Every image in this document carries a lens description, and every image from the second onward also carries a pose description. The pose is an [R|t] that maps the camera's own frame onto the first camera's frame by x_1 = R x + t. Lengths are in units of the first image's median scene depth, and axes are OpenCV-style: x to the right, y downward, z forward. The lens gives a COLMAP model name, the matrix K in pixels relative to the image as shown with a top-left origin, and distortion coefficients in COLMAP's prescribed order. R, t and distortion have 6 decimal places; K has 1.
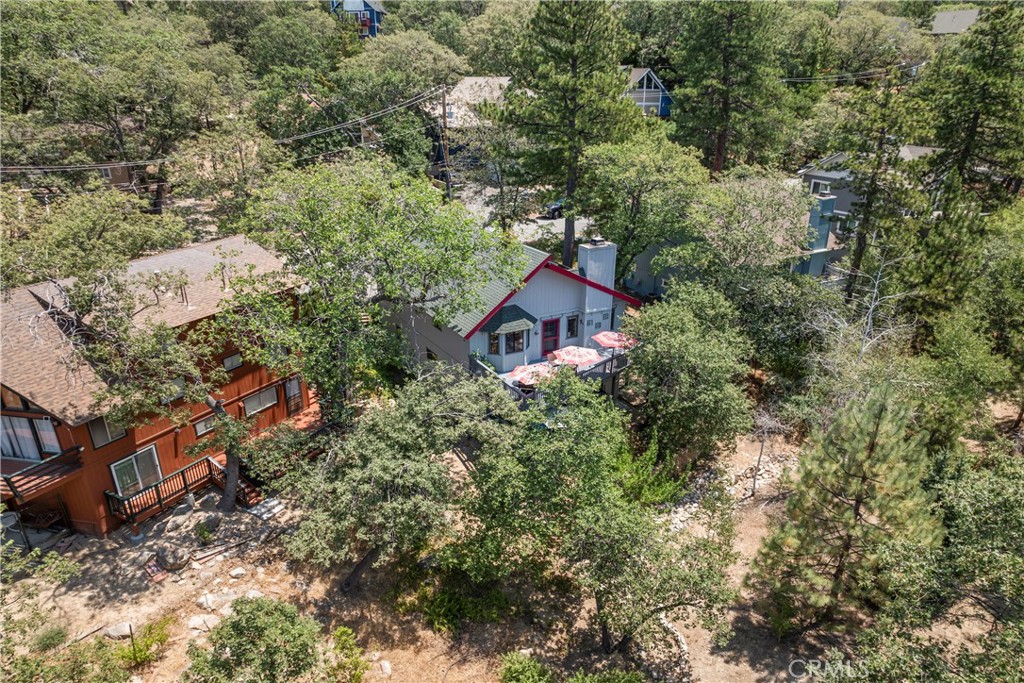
lens RADIAL K [[621.9, 0, 512.0], [0, 621.9, 341.5], [0, 0, 1]] dist [0.001571, 0.000102]
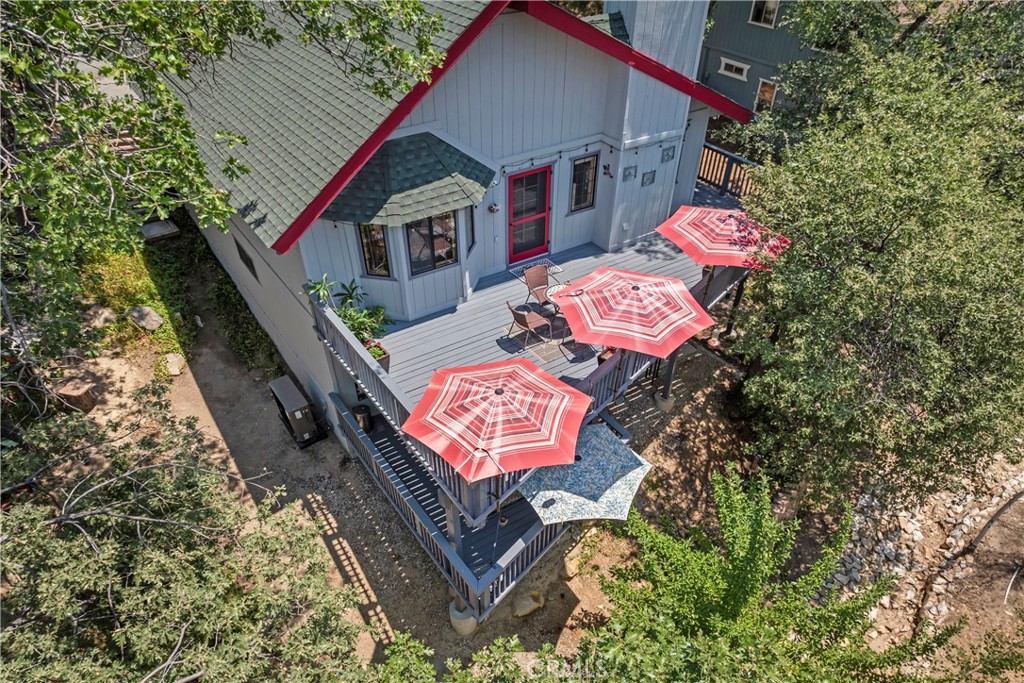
lens RADIAL K [[621.9, 0, 512.0], [0, 621.9, 341.5], [0, 0, 1]] dist [0.001571, 0.000102]
pose [[0.996481, -0.050757, 0.066698, 0.021974], [0.028424, 0.953274, 0.300768, -0.050213], [-0.078848, -0.297814, 0.951362, 0.627320]]
